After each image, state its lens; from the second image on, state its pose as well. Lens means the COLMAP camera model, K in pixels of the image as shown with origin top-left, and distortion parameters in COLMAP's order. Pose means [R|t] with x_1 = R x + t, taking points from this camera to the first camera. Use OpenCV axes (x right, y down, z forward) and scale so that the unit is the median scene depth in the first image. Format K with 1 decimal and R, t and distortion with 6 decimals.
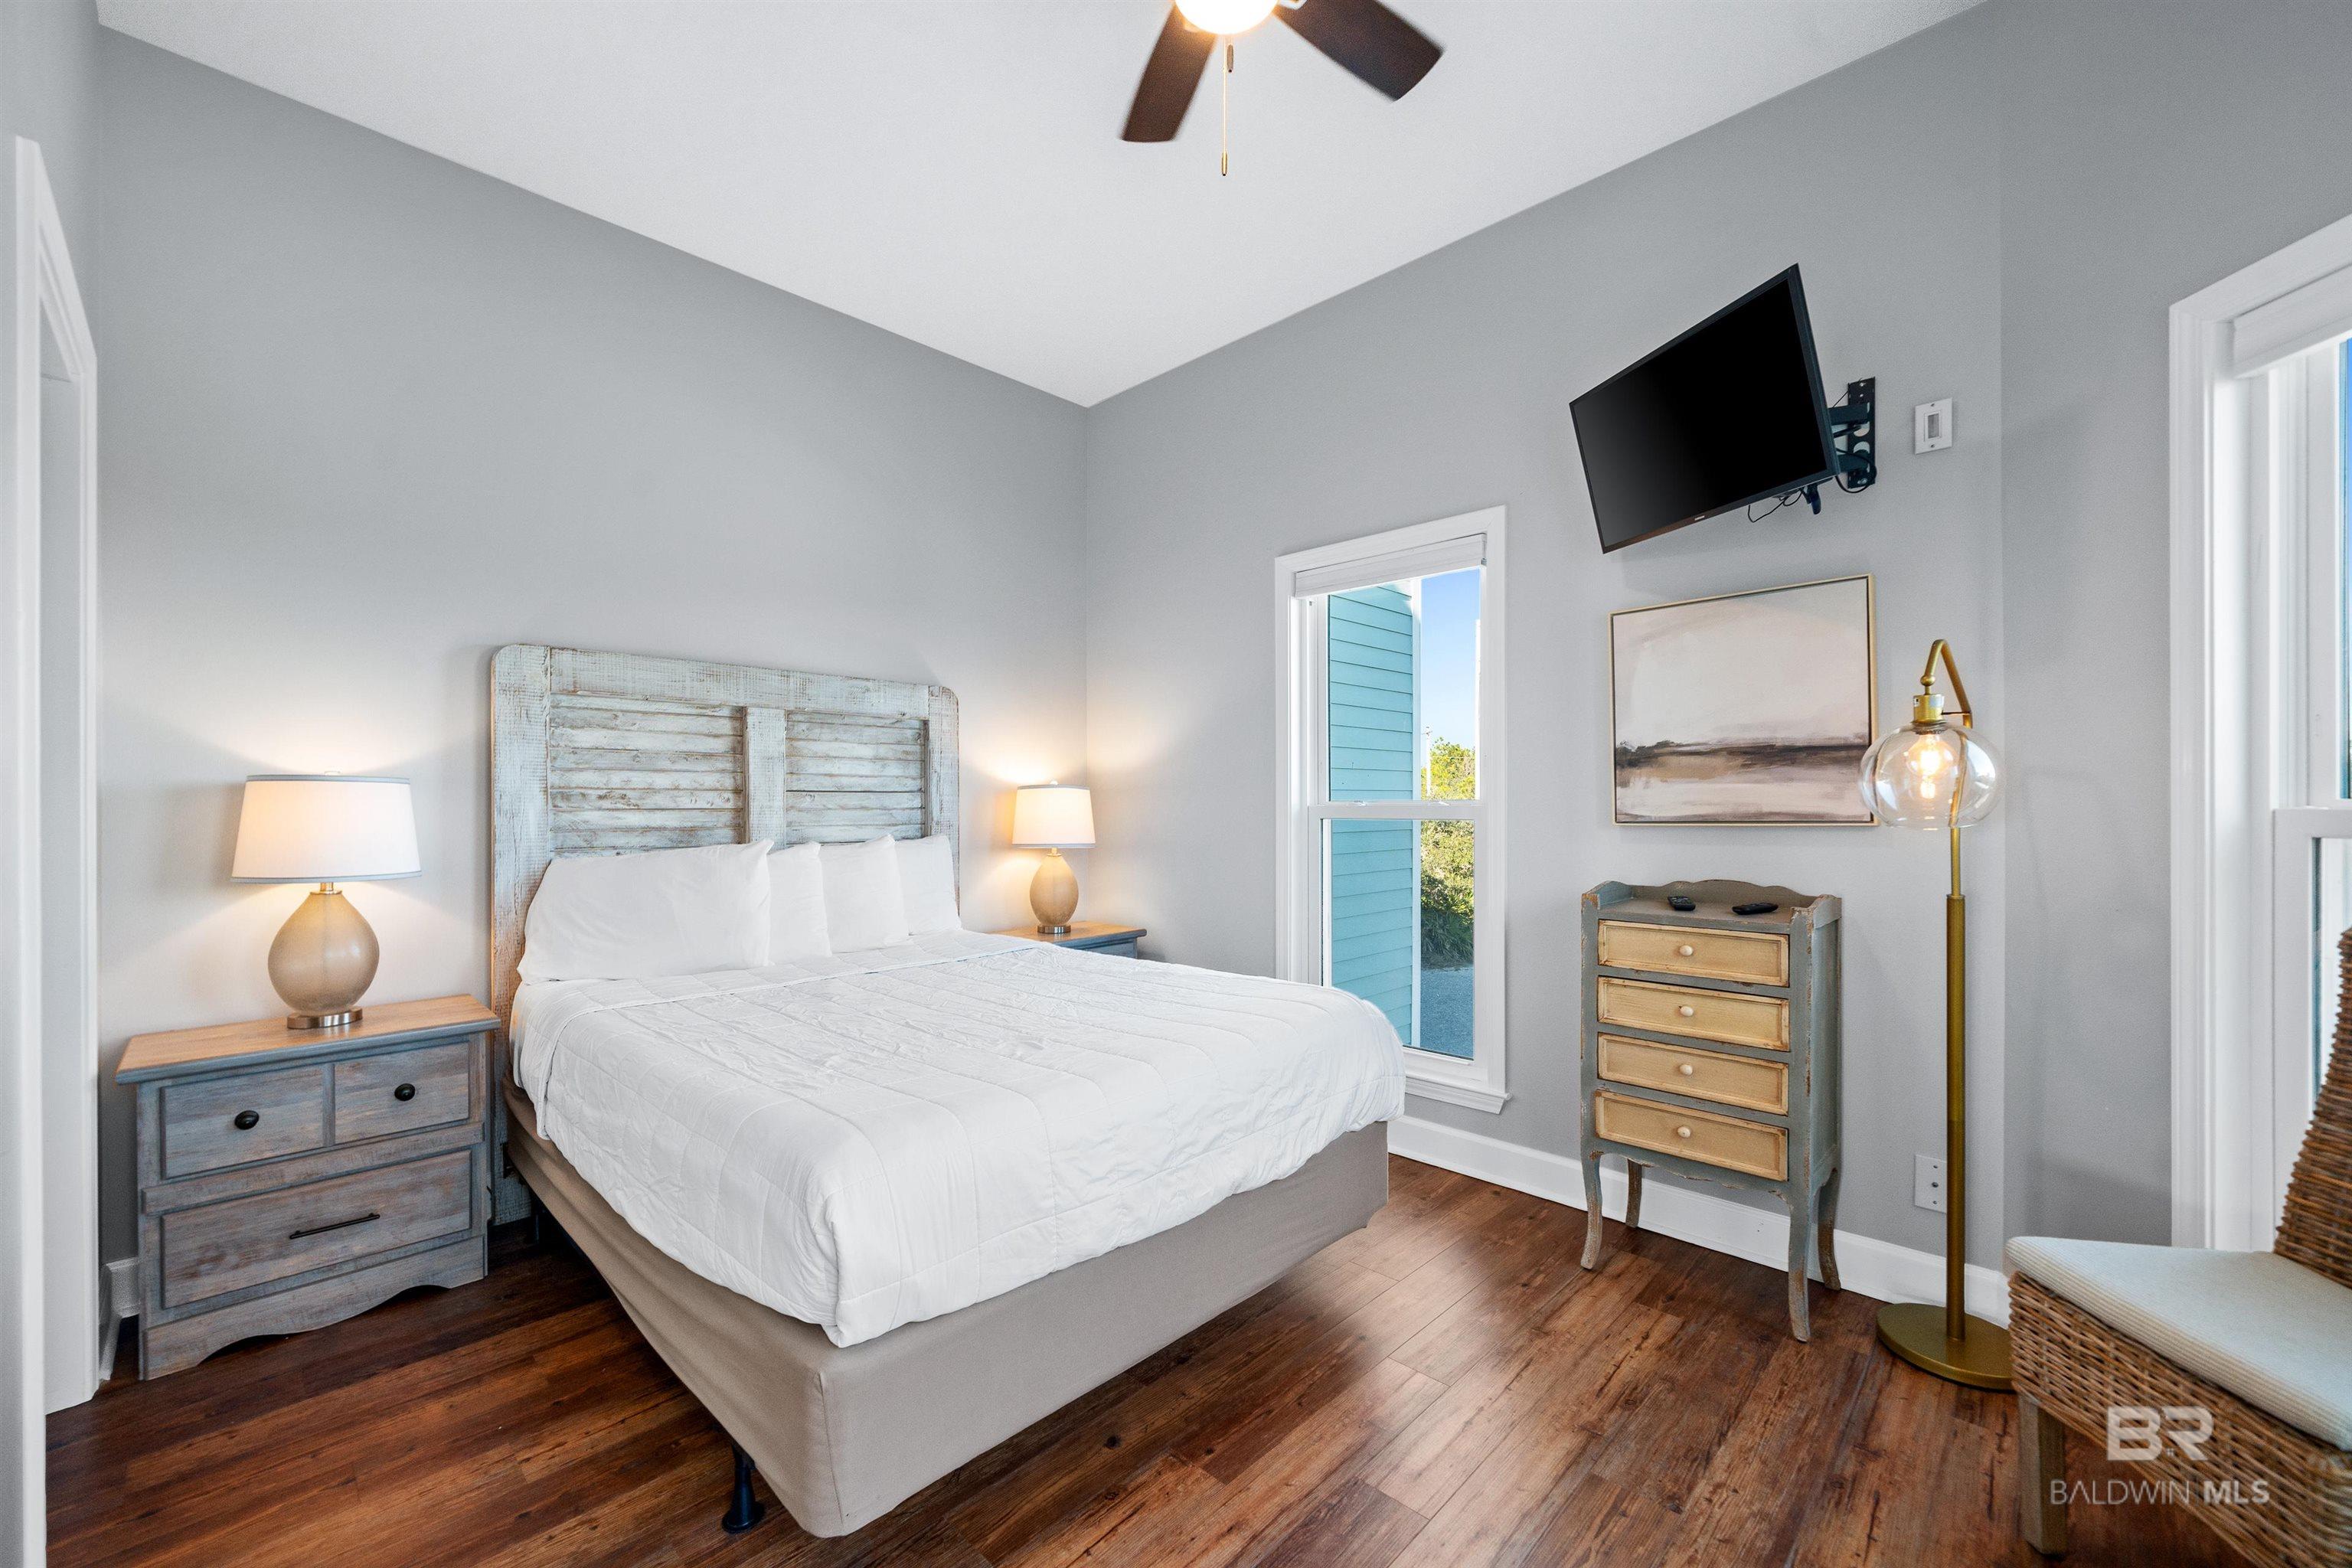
lens RADIAL K [[951.6, 0, 1171.3], [0, 951.6, 804.2], [0, 0, 1]] dist [-0.002436, 0.000646]
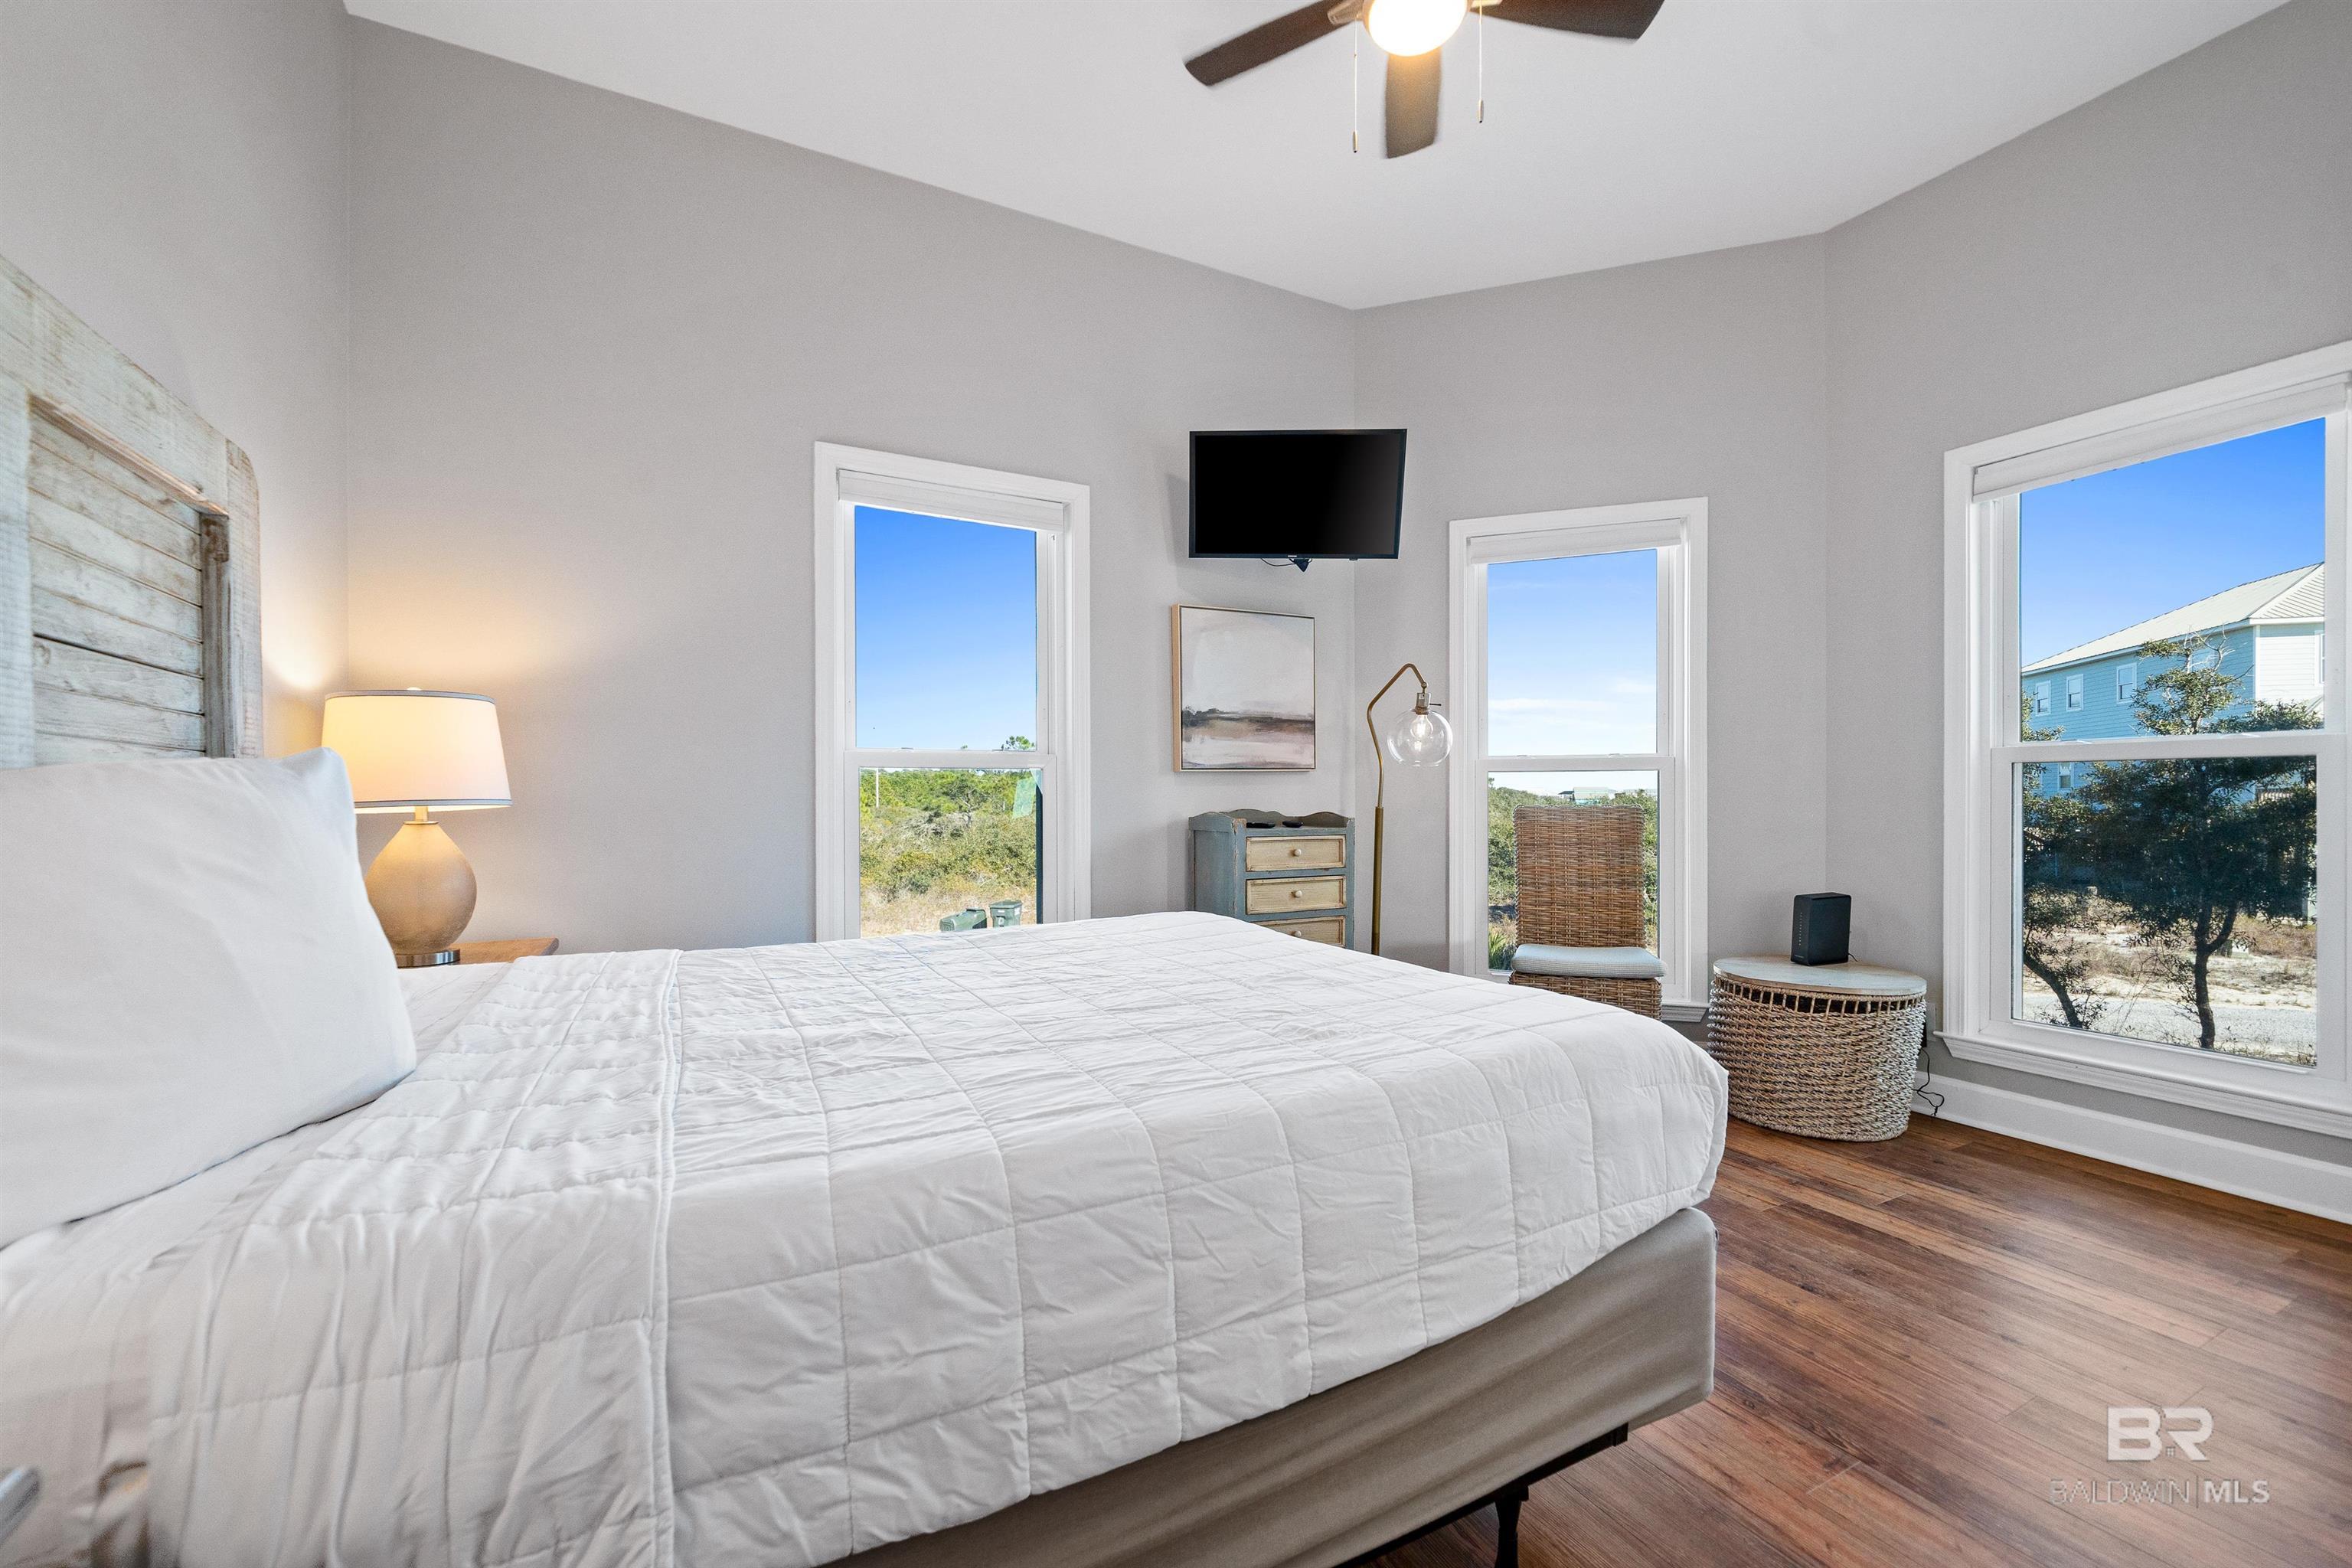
lens RADIAL K [[932.7, 0, 1174.4], [0, 932.7, 810.4], [0, 0, 1]] dist [-0.001785, -0.000131]
pose [[0.316238, -0.009659, 0.948631, -0.775067], [0.002913, 0.999953, 0.009210, 0.067457], [-0.948675, -0.000149, 0.316251, 0.643388]]
